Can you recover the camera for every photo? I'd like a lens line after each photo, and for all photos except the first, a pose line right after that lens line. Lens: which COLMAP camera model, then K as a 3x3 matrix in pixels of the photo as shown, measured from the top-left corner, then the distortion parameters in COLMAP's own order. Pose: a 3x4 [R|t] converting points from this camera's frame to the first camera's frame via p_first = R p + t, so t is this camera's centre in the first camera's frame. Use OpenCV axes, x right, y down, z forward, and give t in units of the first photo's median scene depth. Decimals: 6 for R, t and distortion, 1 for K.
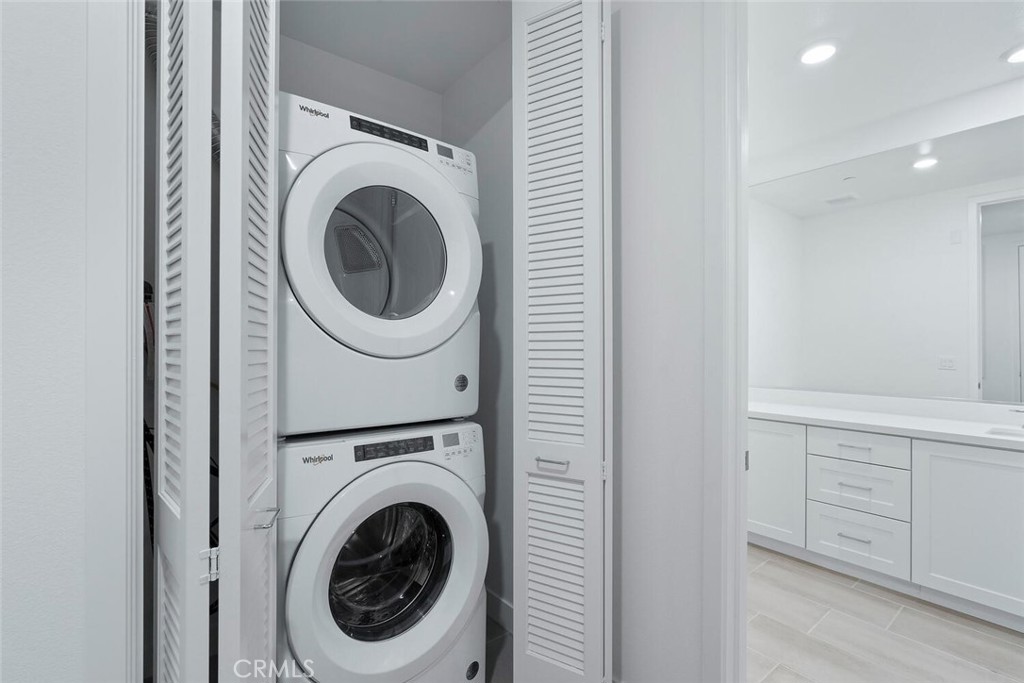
lens RADIAL K [[457.4, 0, 512.0], [0, 457.4, 341.5], [0, 0, 1]] dist [-0.006026, -0.000482]
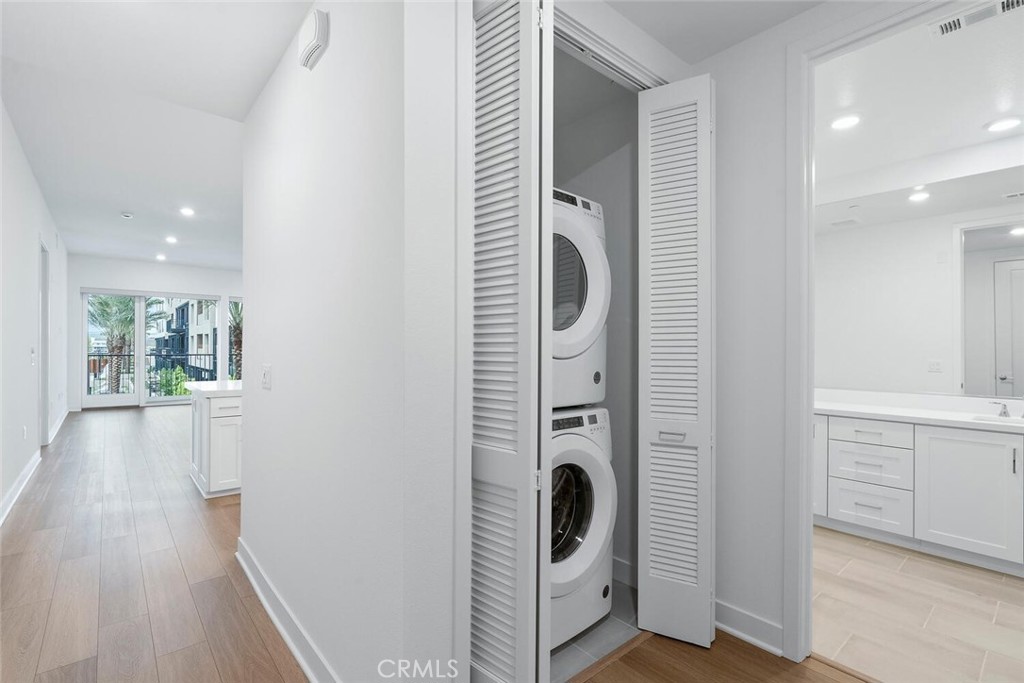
lens RADIAL K [[469.5, 0, 512.0], [0, 469.5, 341.5], [0, 0, 1]] dist [-0.002519, -0.000244]
pose [[0.999191, 0.006296, 0.039717, -0.415410], [-0.006111, 0.999970, -0.004782, -0.006823], [-0.039746, 0.004536, 0.999200, -0.367315]]
